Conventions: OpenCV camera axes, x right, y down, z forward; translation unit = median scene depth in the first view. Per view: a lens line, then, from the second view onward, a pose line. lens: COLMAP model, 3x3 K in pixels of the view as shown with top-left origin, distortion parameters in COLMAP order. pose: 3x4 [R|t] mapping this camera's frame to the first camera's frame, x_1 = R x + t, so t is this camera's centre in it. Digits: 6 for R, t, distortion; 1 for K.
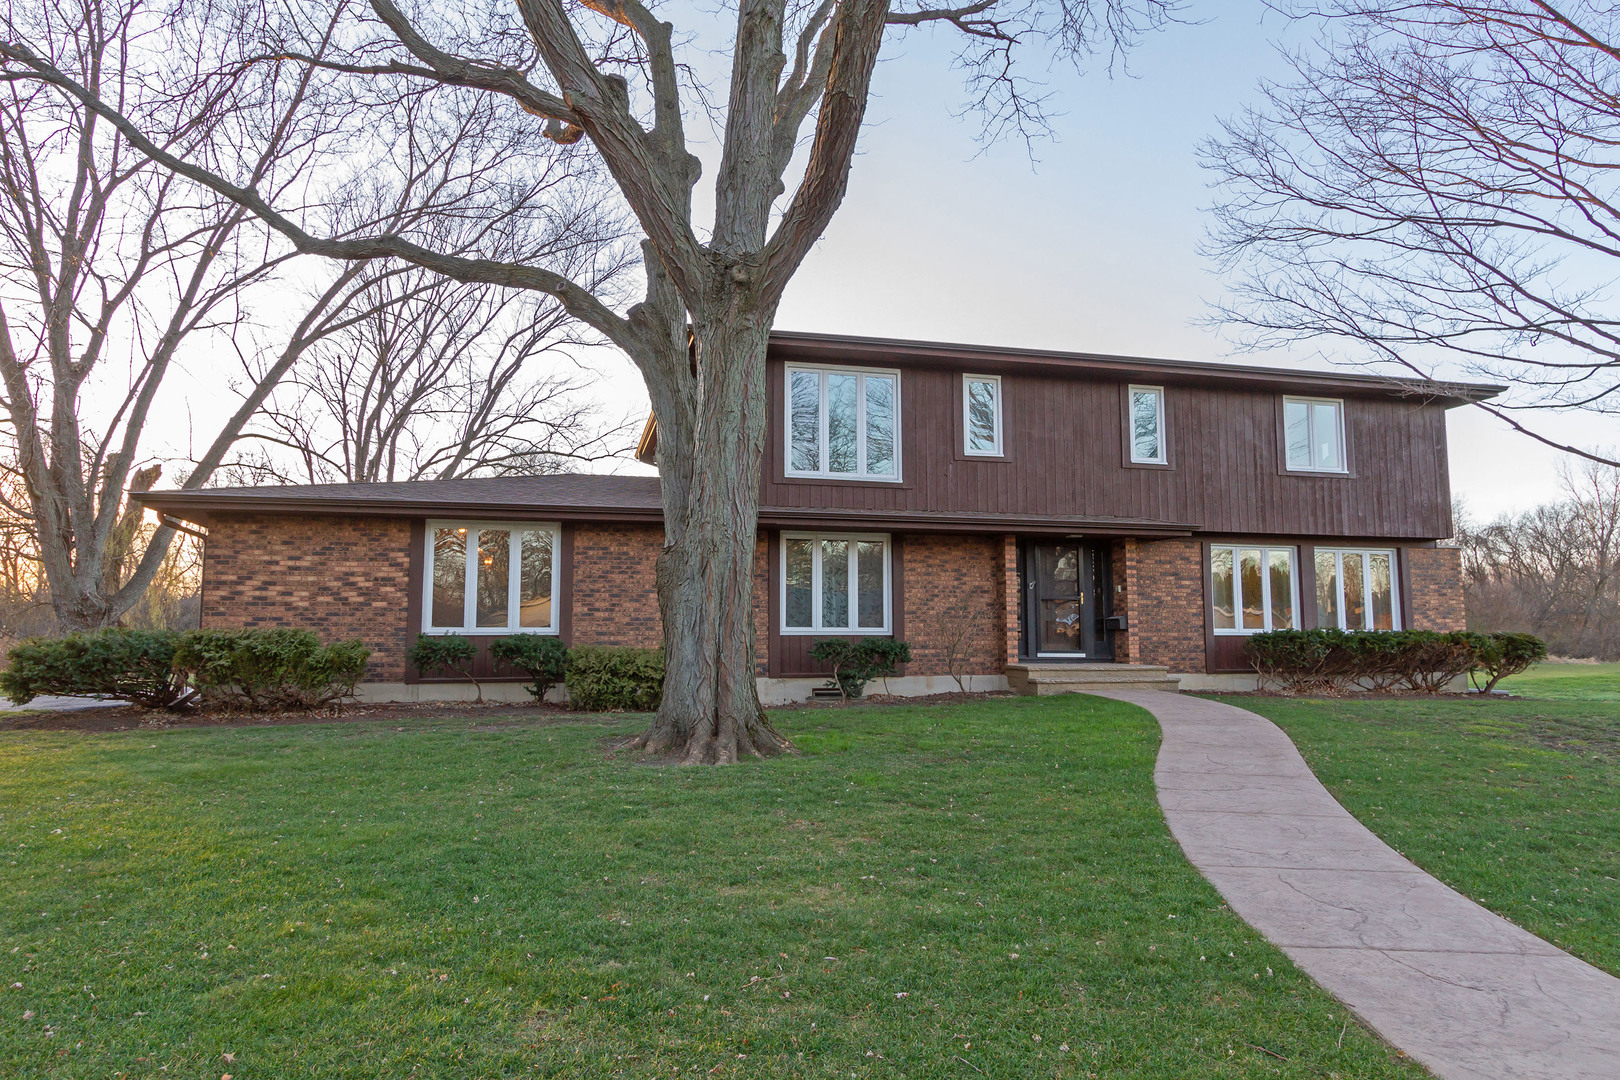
lens RADIAL K [[1016.9, 0, 806.4], [0, 1016.9, 541.3], [0, 0, 1]] dist [0.010598, 0.001154]
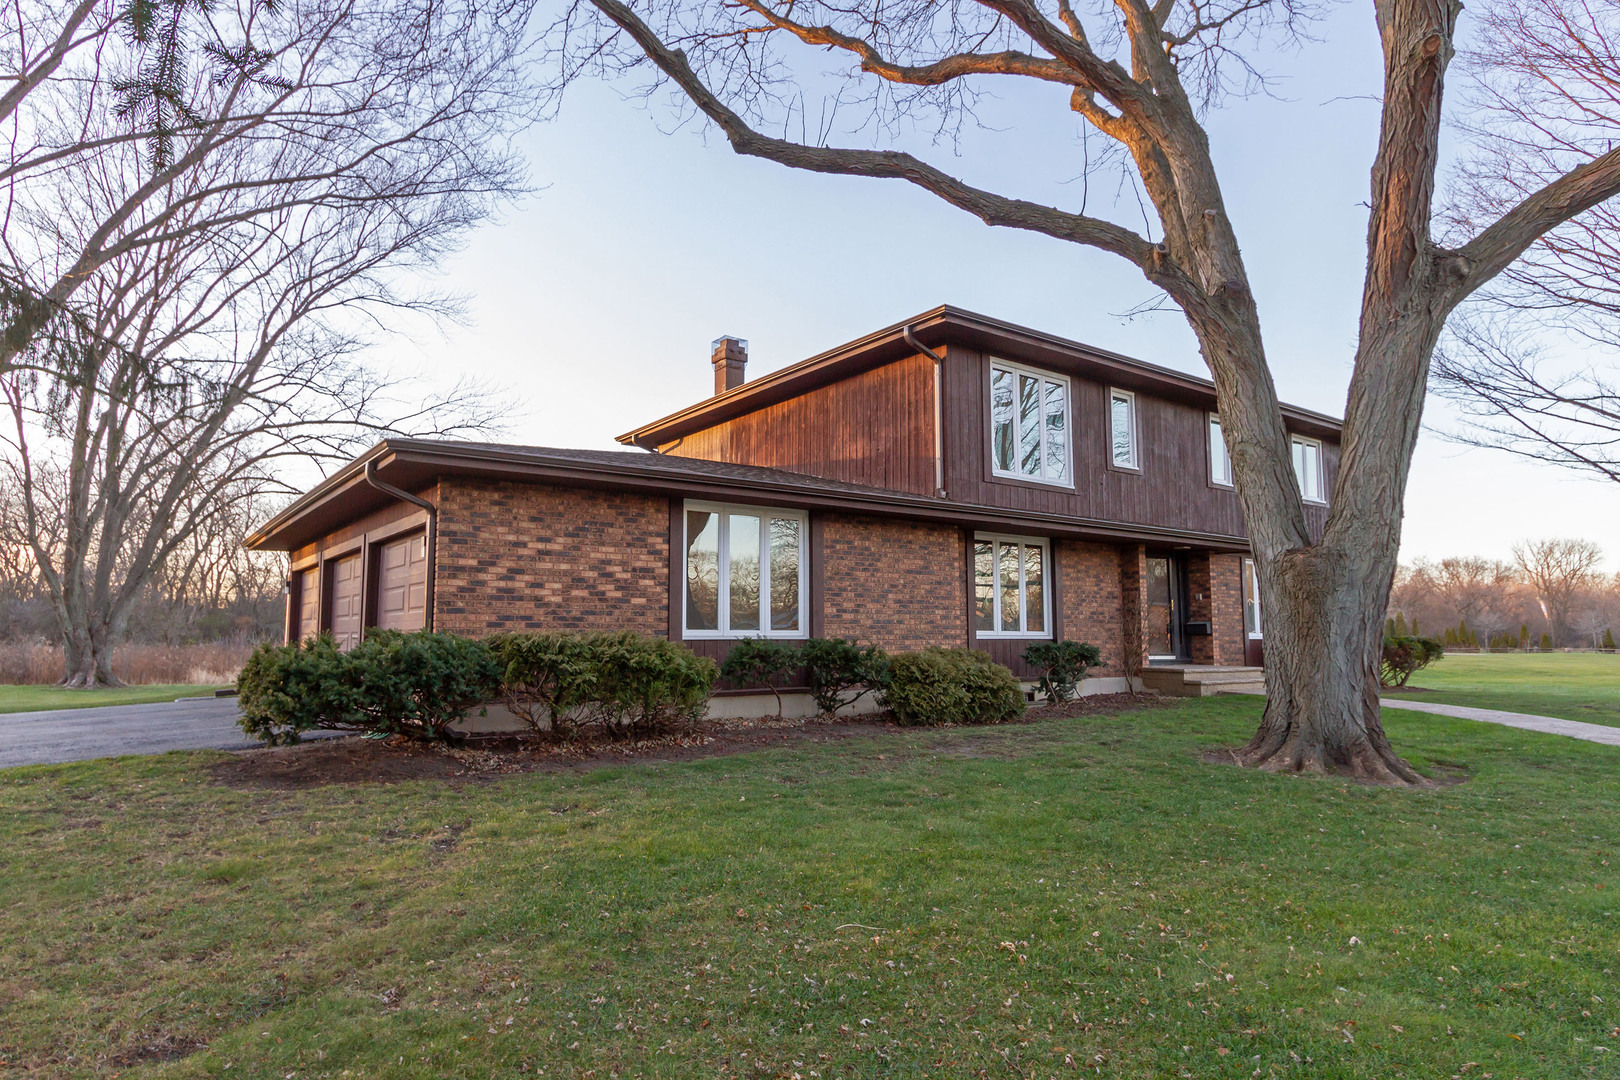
lens RADIAL K [[974.2, 0, 817.8], [0, 974.2, 544.2], [0, 0, 1]] dist [0.009674, 0.001807]
pose [[0.919392, 0.039028, 0.391401, -0.587933], [-0.038883, 0.999209, -0.008300, 0.017798], [-0.391415, -0.007588, 0.920183, 0.234677]]
